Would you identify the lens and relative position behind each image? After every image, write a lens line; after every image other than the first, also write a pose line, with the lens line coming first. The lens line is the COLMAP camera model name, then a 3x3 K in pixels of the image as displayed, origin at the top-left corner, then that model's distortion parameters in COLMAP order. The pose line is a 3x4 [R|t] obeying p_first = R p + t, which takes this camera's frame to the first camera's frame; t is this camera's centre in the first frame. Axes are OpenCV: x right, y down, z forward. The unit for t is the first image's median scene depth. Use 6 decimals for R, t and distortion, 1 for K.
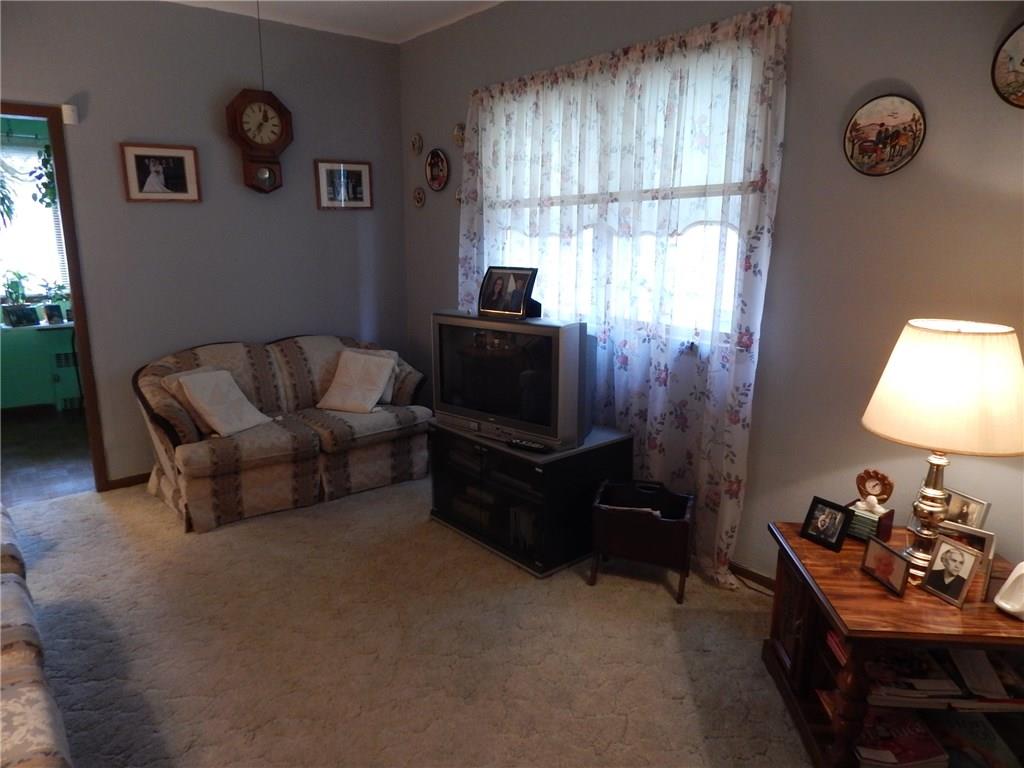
lens RADIAL K [[680.3, 0, 509.4], [0, 680.3, 381.5], [0, 0, 1]] dist [0.016397, -0.009639]
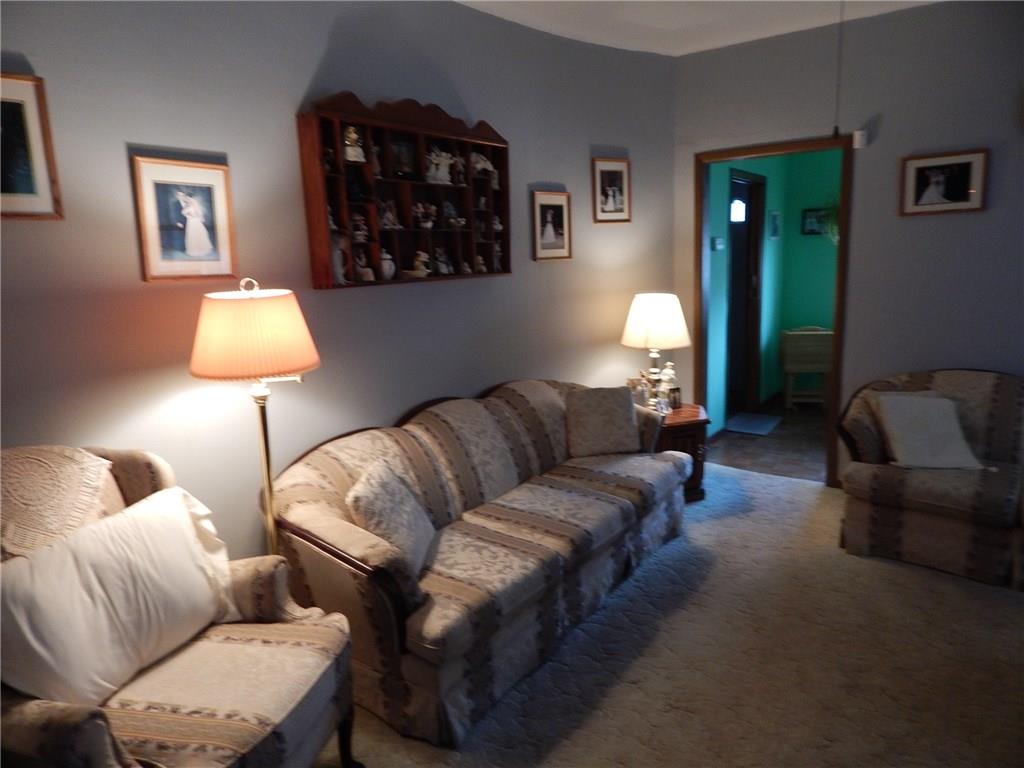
lens RADIAL K [[680.3, 0, 510.3], [0, 680.3, 384.6], [0, 0, 1]] dist [0.016397, -0.009639]
pose [[0.264708, 0.179535, -0.947469, 0.285788], [-0.178356, 0.974680, 0.134862, -0.056125], [0.947691, 0.133287, 0.290027, 0.203377]]
